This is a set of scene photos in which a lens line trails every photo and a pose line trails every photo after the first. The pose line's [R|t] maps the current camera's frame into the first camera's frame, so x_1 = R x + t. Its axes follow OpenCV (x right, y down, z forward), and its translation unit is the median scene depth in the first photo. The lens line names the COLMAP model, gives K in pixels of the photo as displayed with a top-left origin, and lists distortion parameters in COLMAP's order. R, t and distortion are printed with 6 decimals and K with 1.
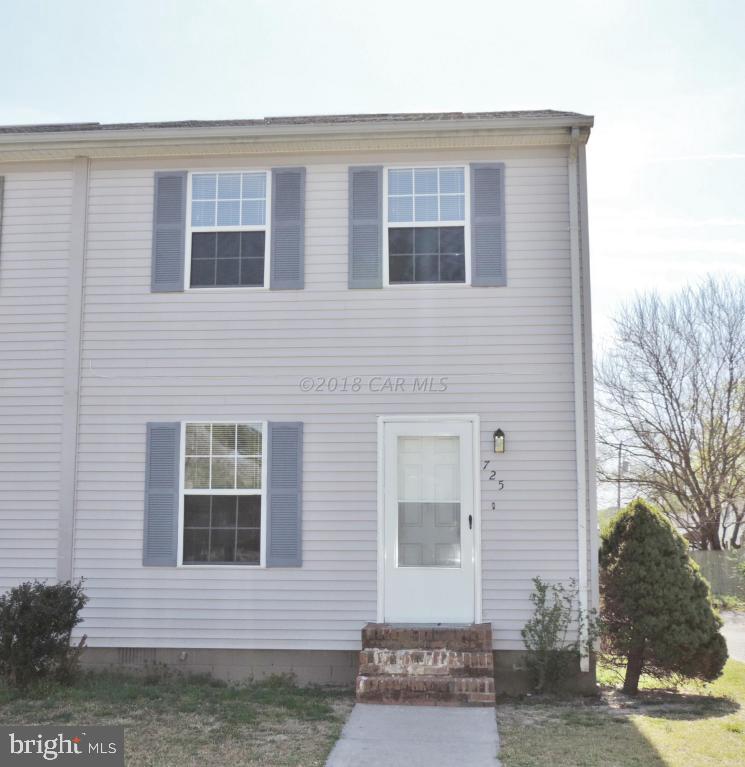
lens RADIAL K [[1136.6, 0, 372.5], [0, 1136.6, 383.5], [0, 0, 1]] dist [-0.005826, -0.086294]
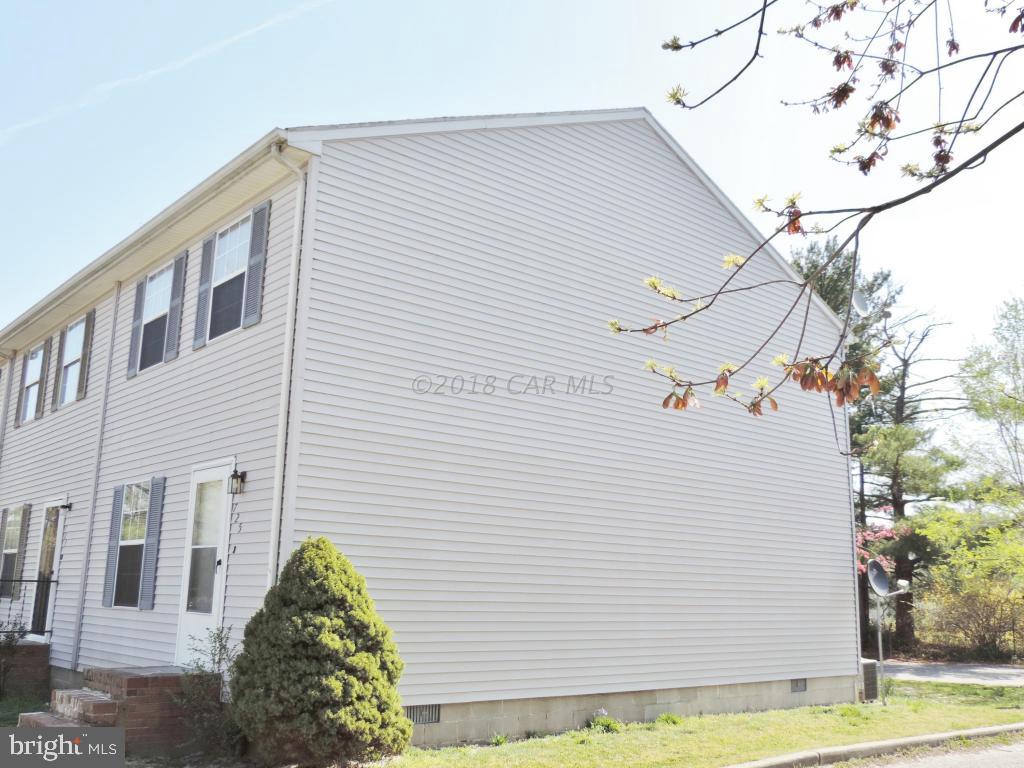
lens RADIAL K [[964.1, 0, 512.0], [0, 964.1, 384.0], [0, 0, 1]] dist [-0.005872, -0.003641]
pose [[0.715354, -0.137247, -0.685151, 0.836239], [0.091445, 0.990476, -0.102933, 0.071510], [0.692753, 0.010980, 0.721091, 0.556015]]
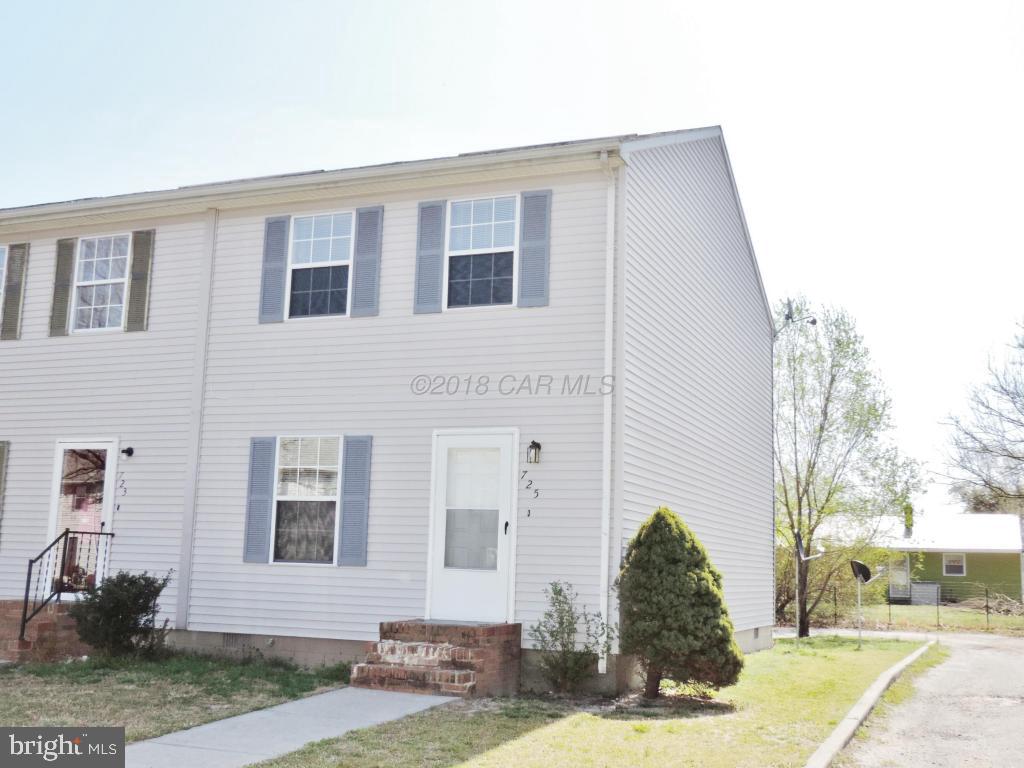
lens RADIAL K [[1152.9, 0, 512.0], [0, 1152.9, 384.0], [0, 0, 1]] dist [-0.005139, 0.003778]
pose [[0.956053, -0.021844, -0.292379, 0.399835], [0.020002, 0.999757, -0.009287, -0.003579], [0.292511, 0.003031, 0.956257, -0.037657]]
